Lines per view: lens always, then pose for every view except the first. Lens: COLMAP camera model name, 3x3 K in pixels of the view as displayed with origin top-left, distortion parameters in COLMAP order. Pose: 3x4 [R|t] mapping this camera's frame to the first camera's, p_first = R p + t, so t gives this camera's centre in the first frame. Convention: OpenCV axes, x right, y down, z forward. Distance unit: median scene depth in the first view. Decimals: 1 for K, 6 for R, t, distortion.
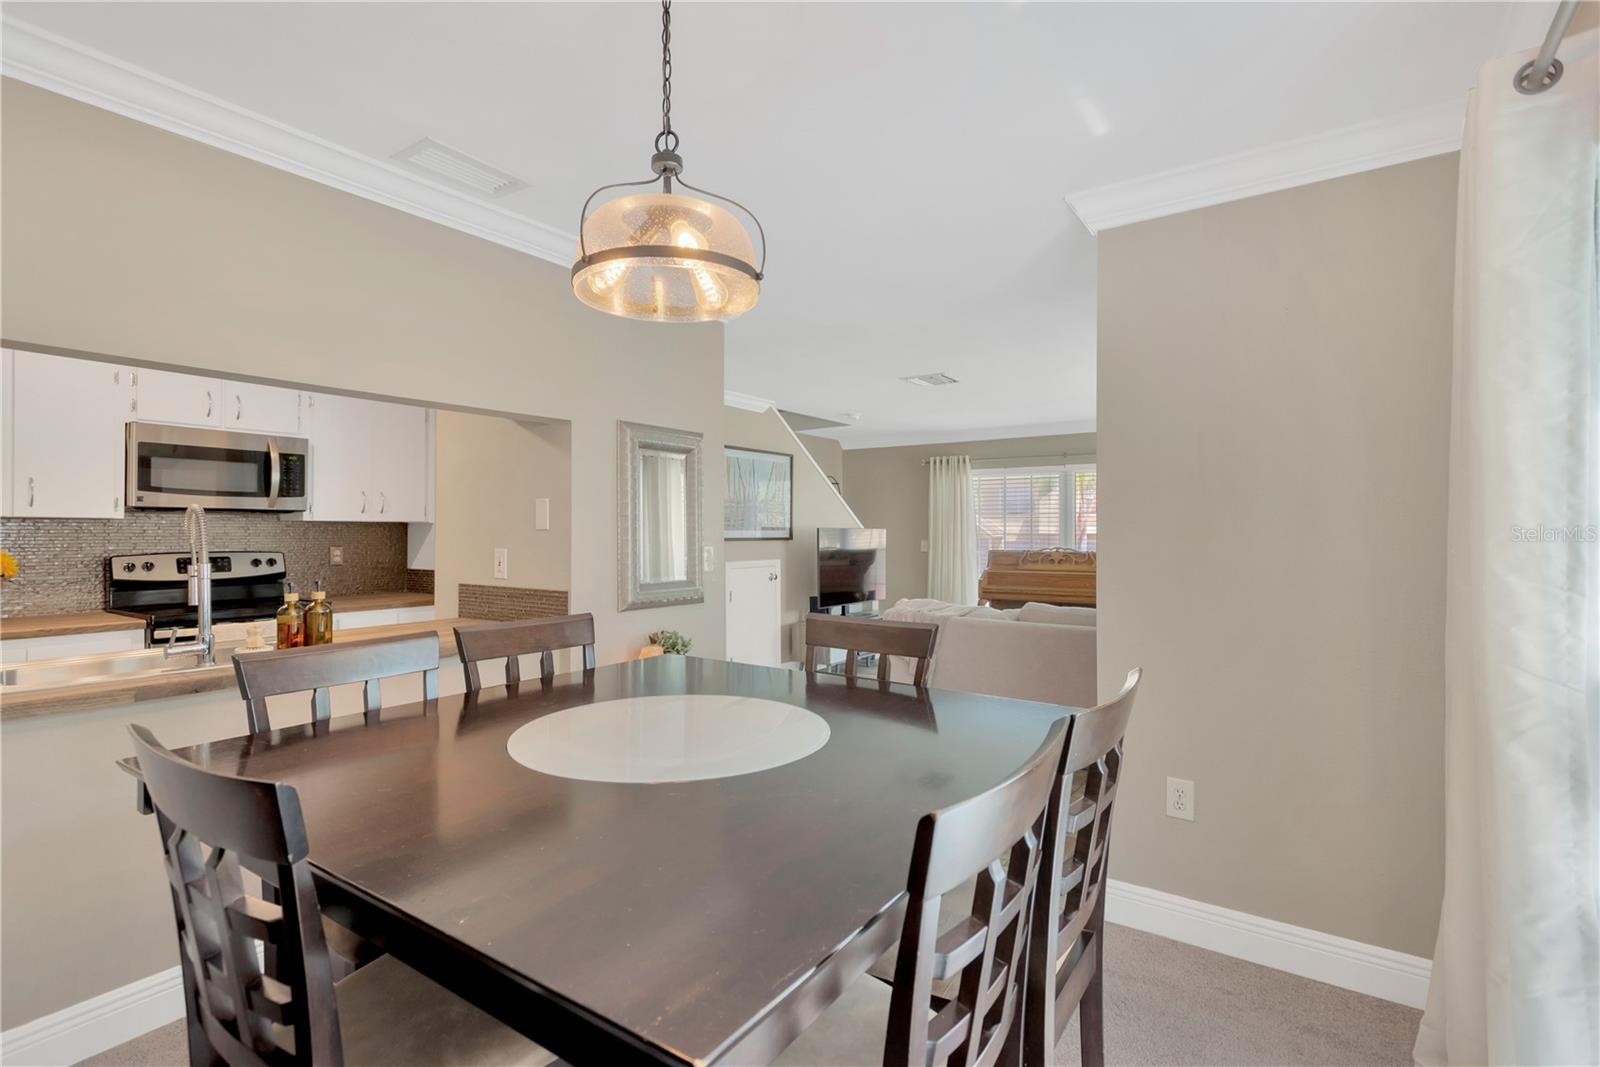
lens RADIAL K [[789.2, 0, 799.9], [0, 789.2, 527.2], [0, 0, 1]] dist [0.033971, -0.009177]
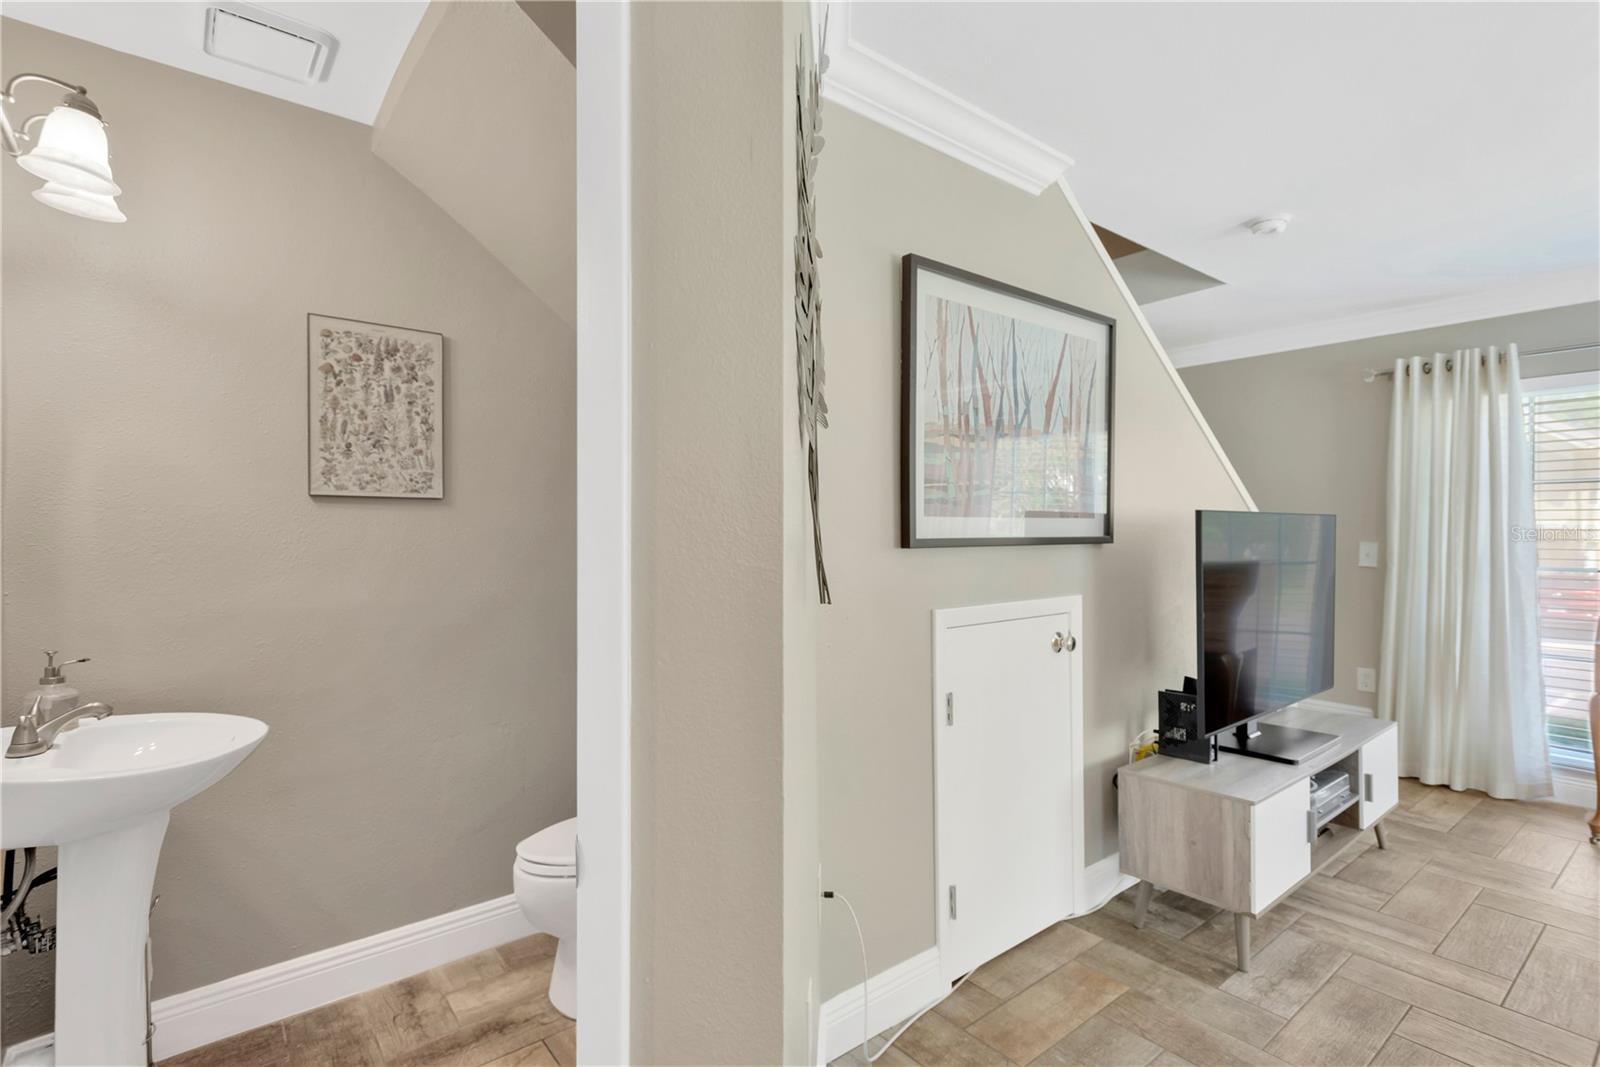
lens RADIAL K [[789.2, 0, 802.2], [0, 789.2, 532.6], [0, 0, 1]] dist [0.033971, -0.009177]
pose [[0.963562, -0.002835, -0.267468, -0.051719], [0.004587, 0.999972, 0.005925, 0.007843], [0.267444, -0.006936, 0.963548, 0.587850]]
